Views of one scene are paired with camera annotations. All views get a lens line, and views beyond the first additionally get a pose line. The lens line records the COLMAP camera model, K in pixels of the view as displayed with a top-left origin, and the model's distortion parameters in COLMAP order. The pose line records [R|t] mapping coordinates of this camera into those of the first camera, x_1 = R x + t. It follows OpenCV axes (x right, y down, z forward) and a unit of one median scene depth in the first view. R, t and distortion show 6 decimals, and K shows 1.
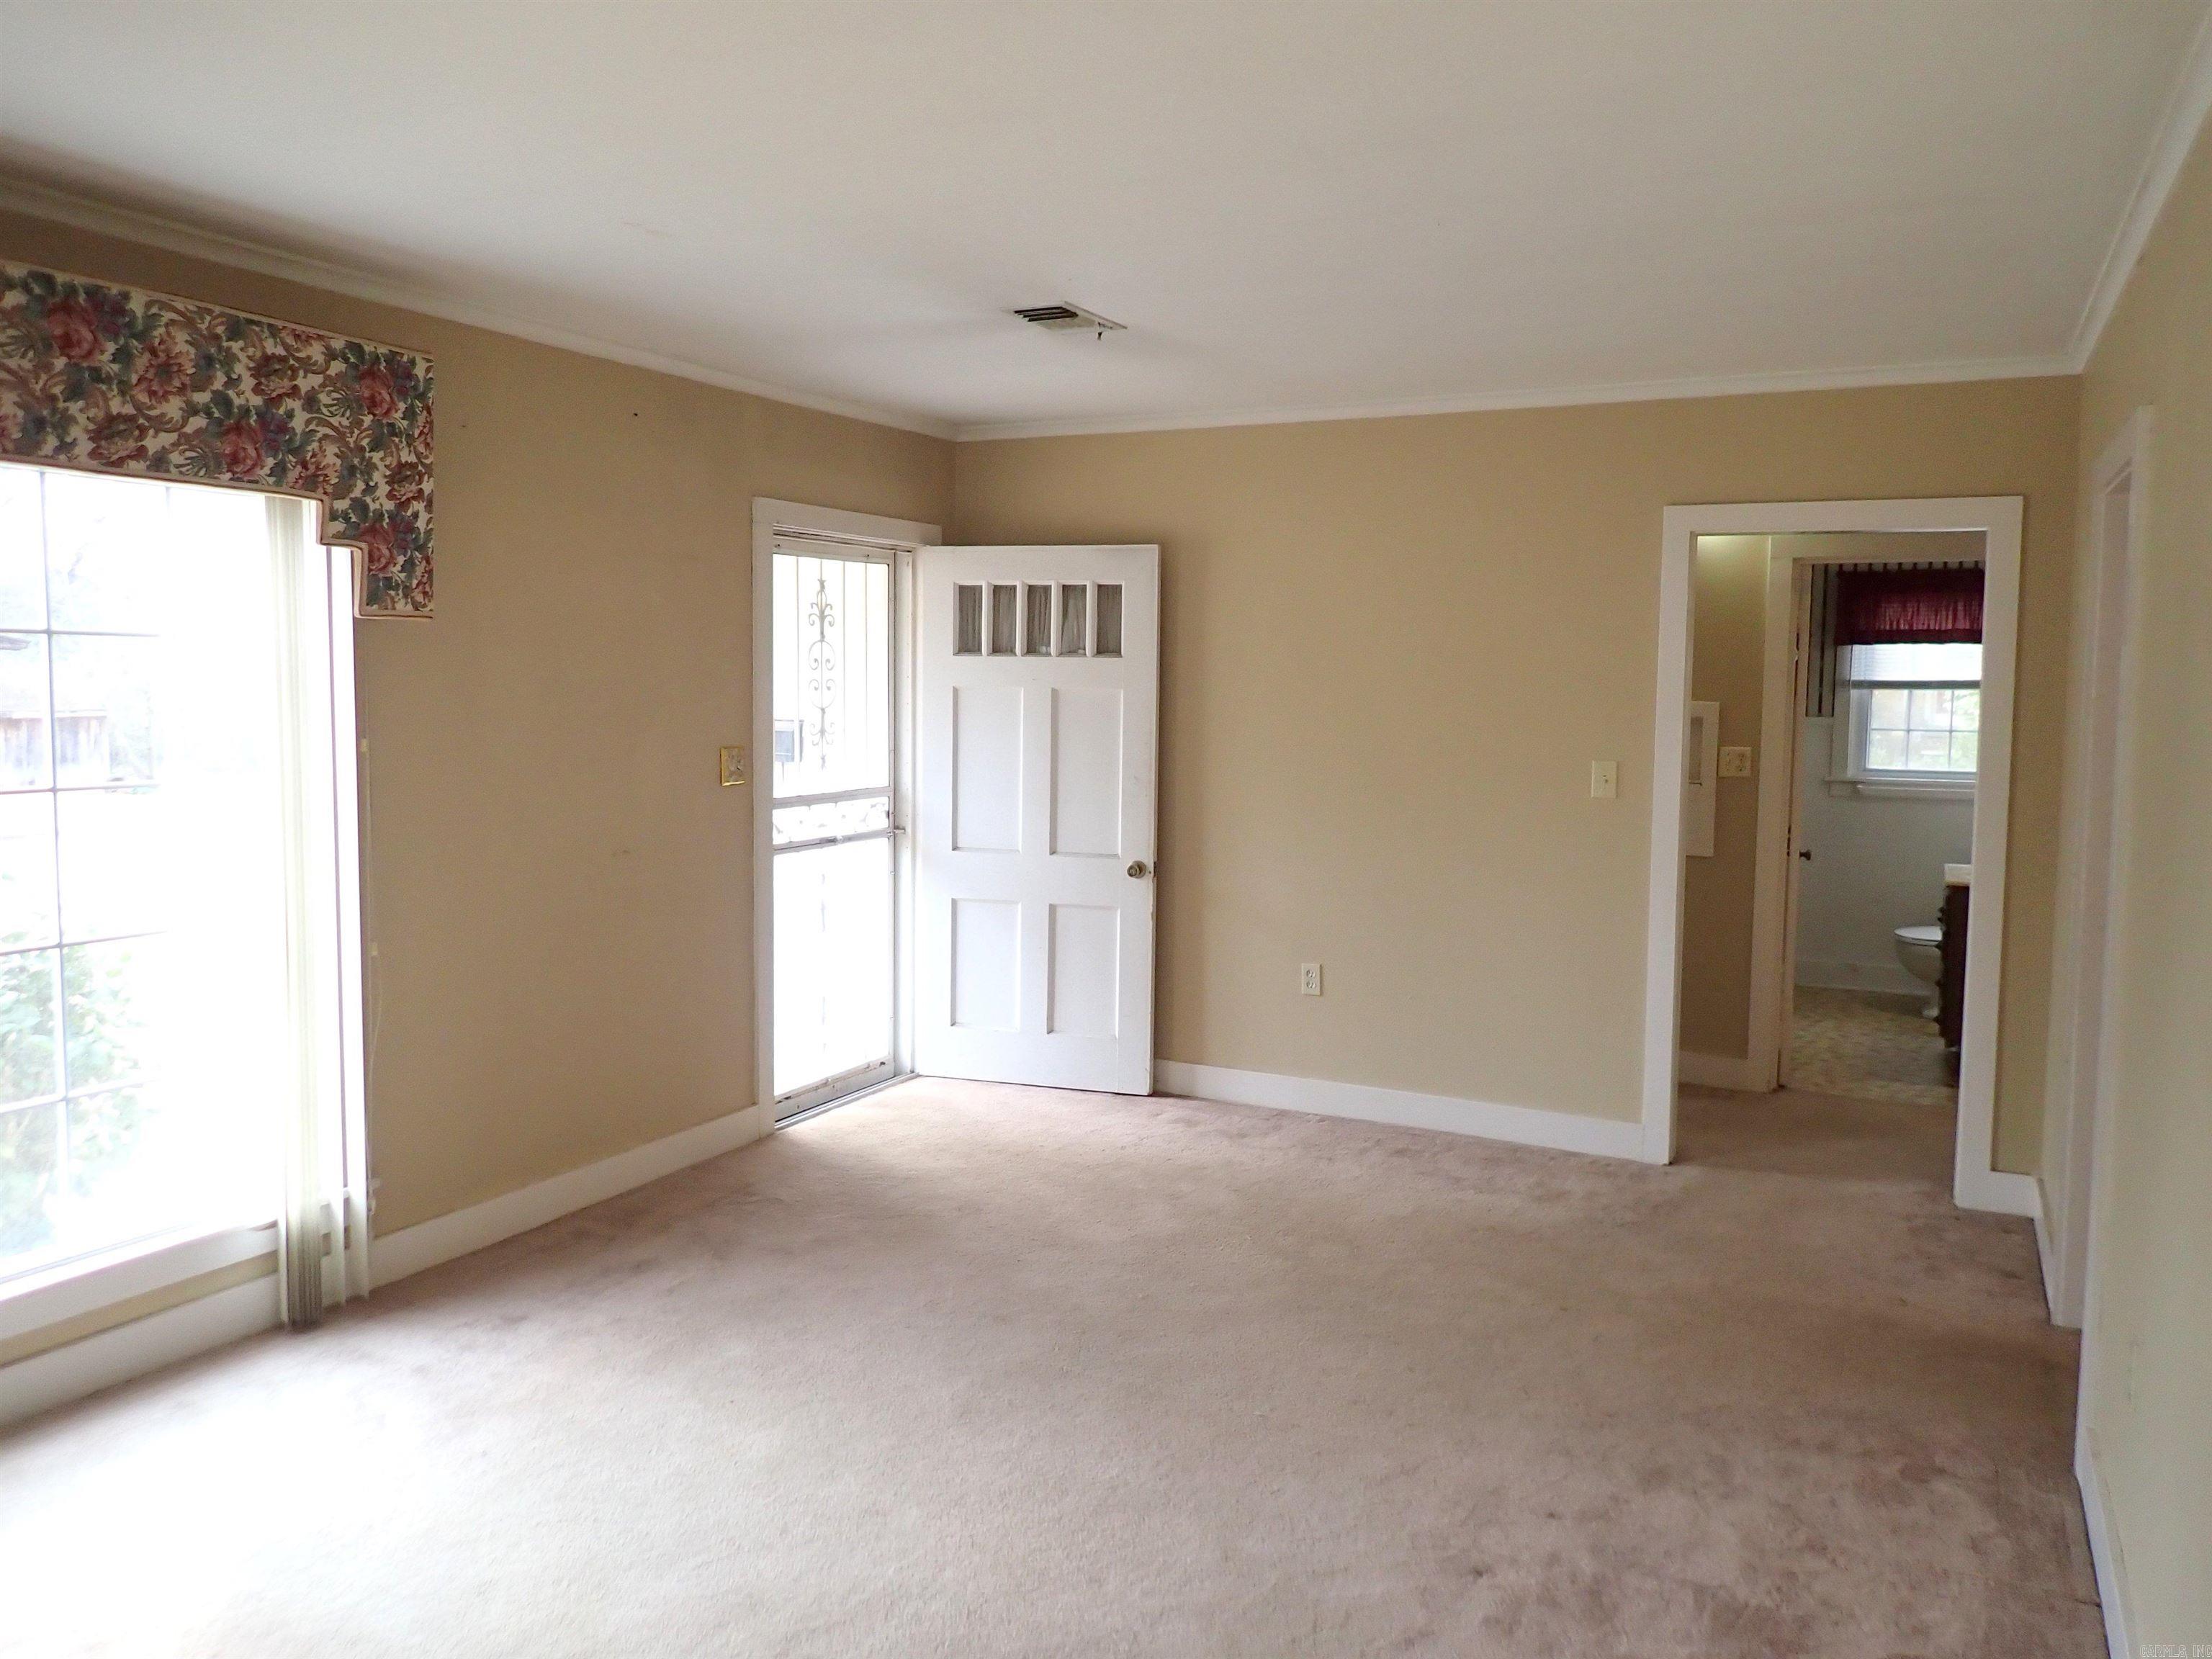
lens RADIAL K [[1622.1, 0, 1104.3], [0, 1622.1, 799.6], [0, 0, 1]] dist [0.007668, 0.000348]
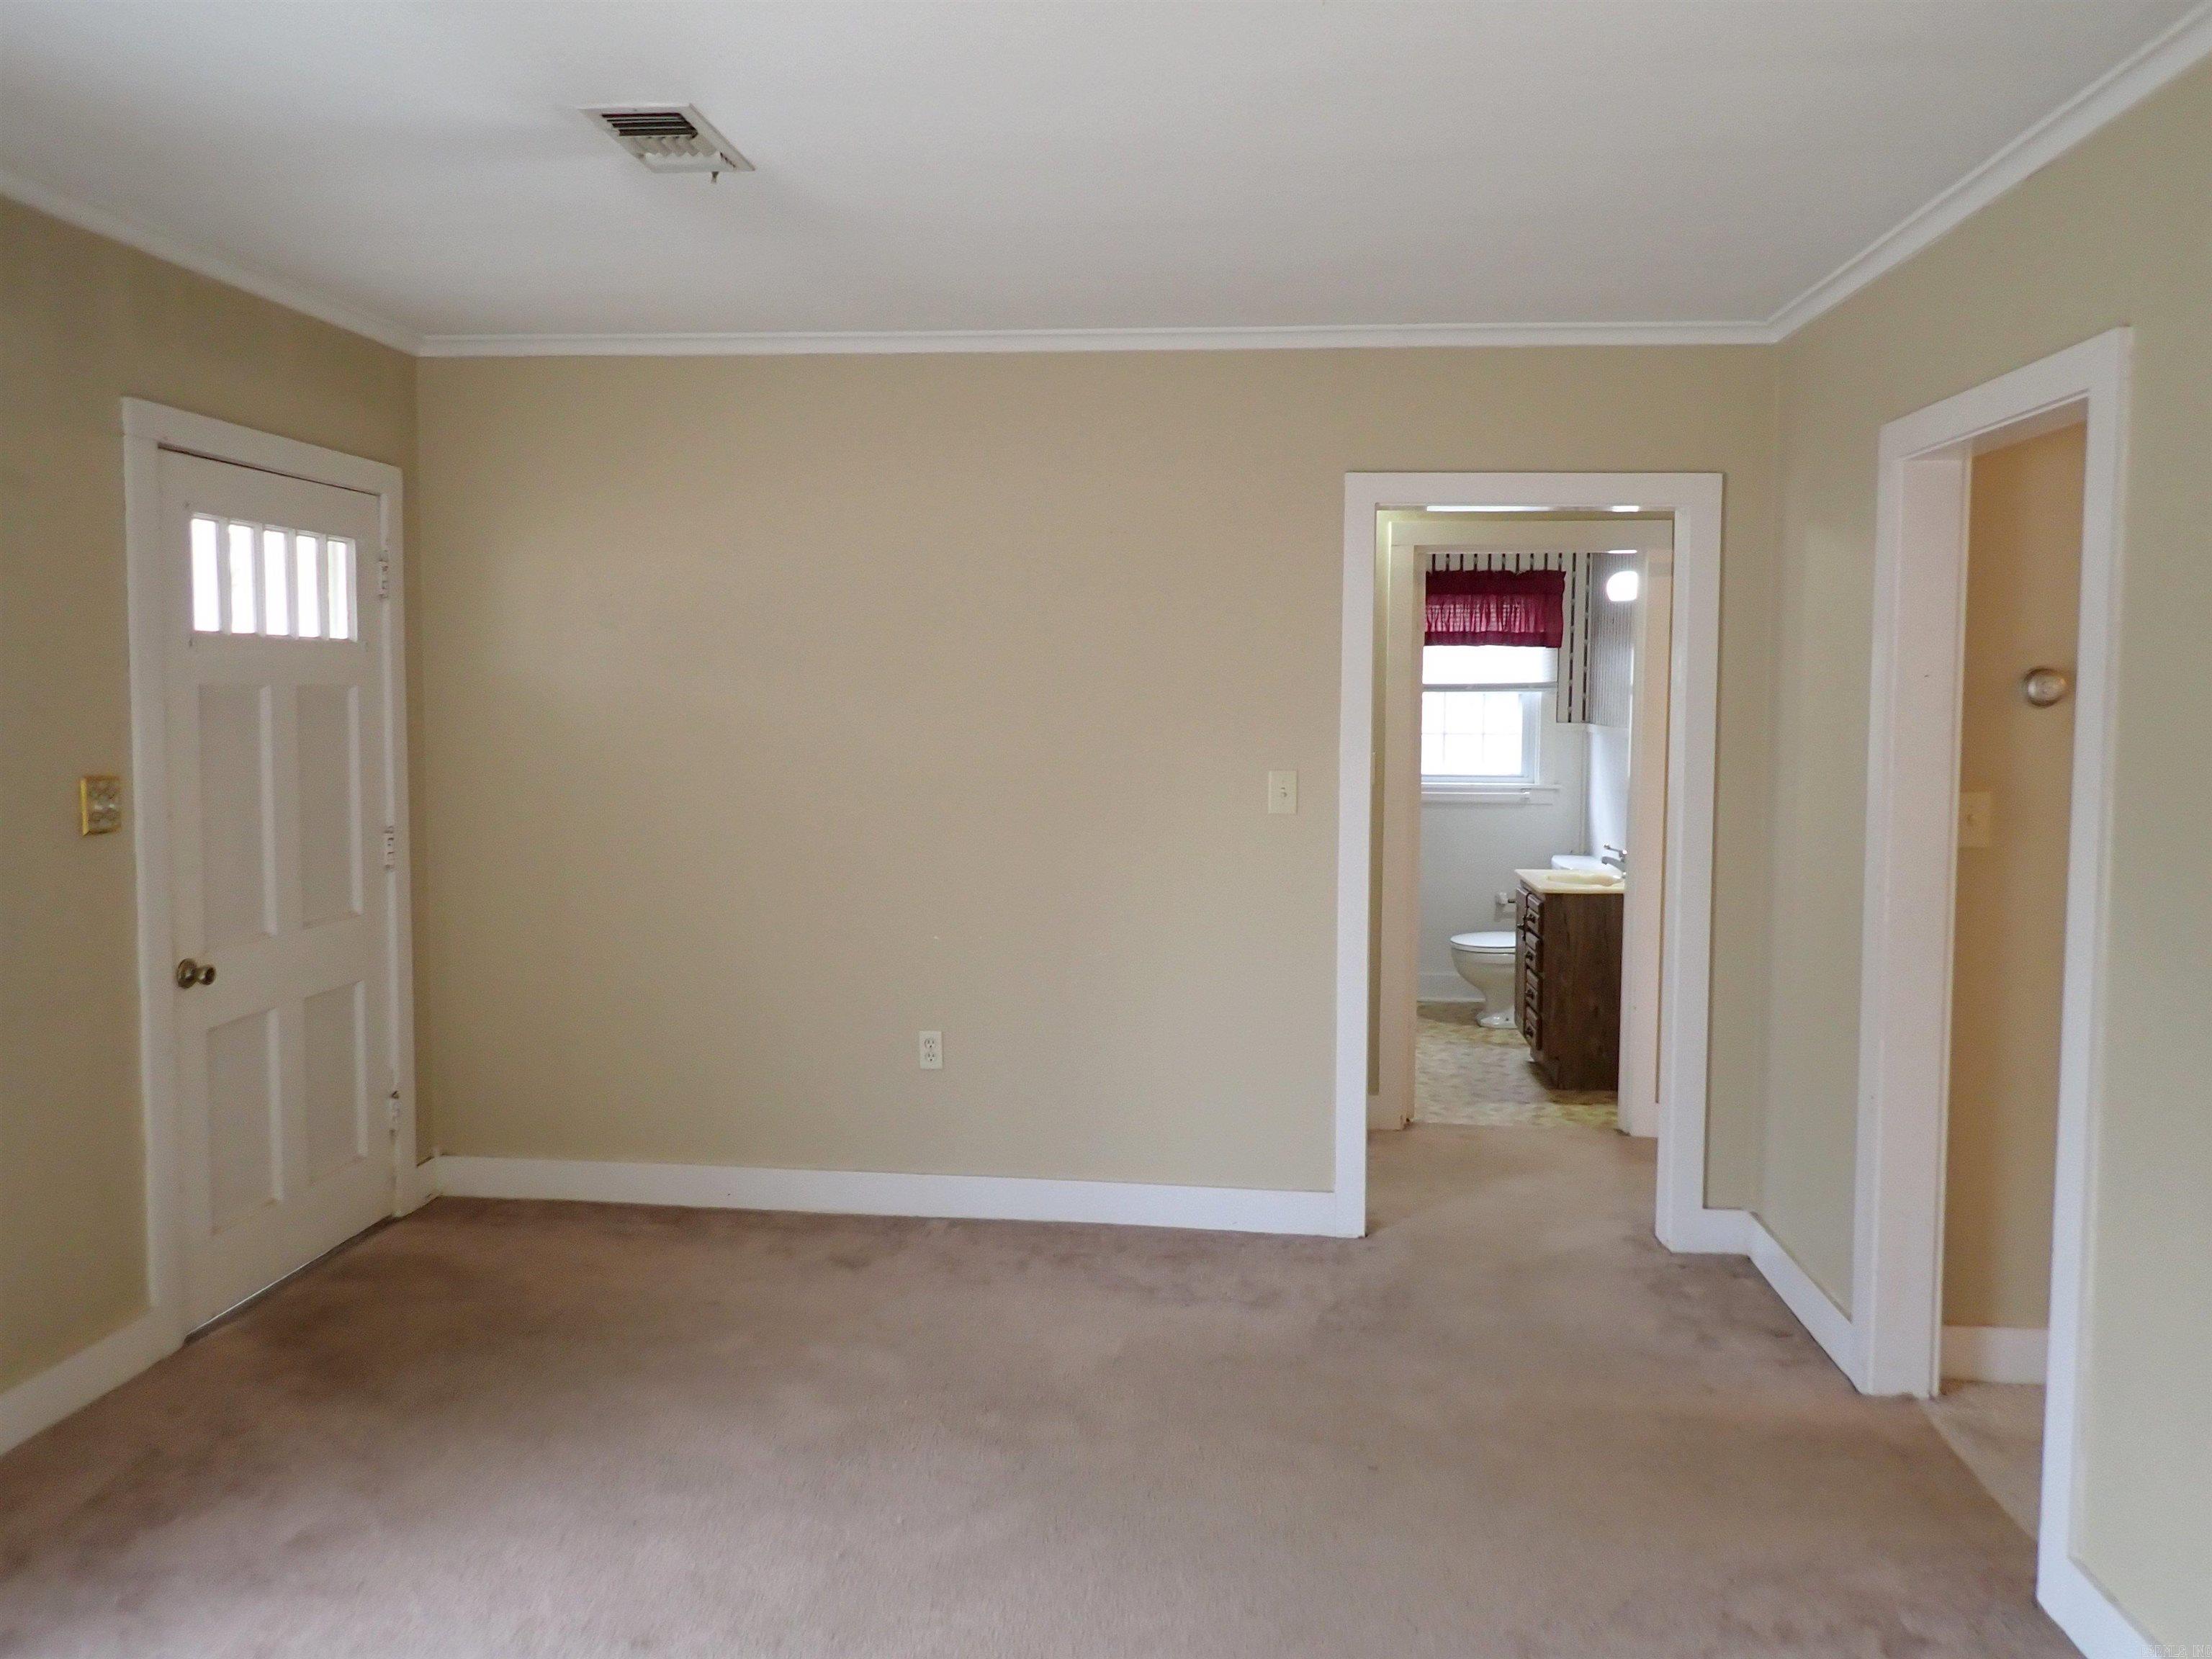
lens RADIAL K [[1624.6, 0, 1098.0], [0, 1624.6, 807.3], [0, 0, 1]] dist [0.005055, -0.004668]
pose [[0.931177, -0.027646, 0.363518, -0.122987], [0.028904, 0.999580, 0.001979, -0.012391], [-0.363420, 0.008665, 0.931585, 0.323766]]
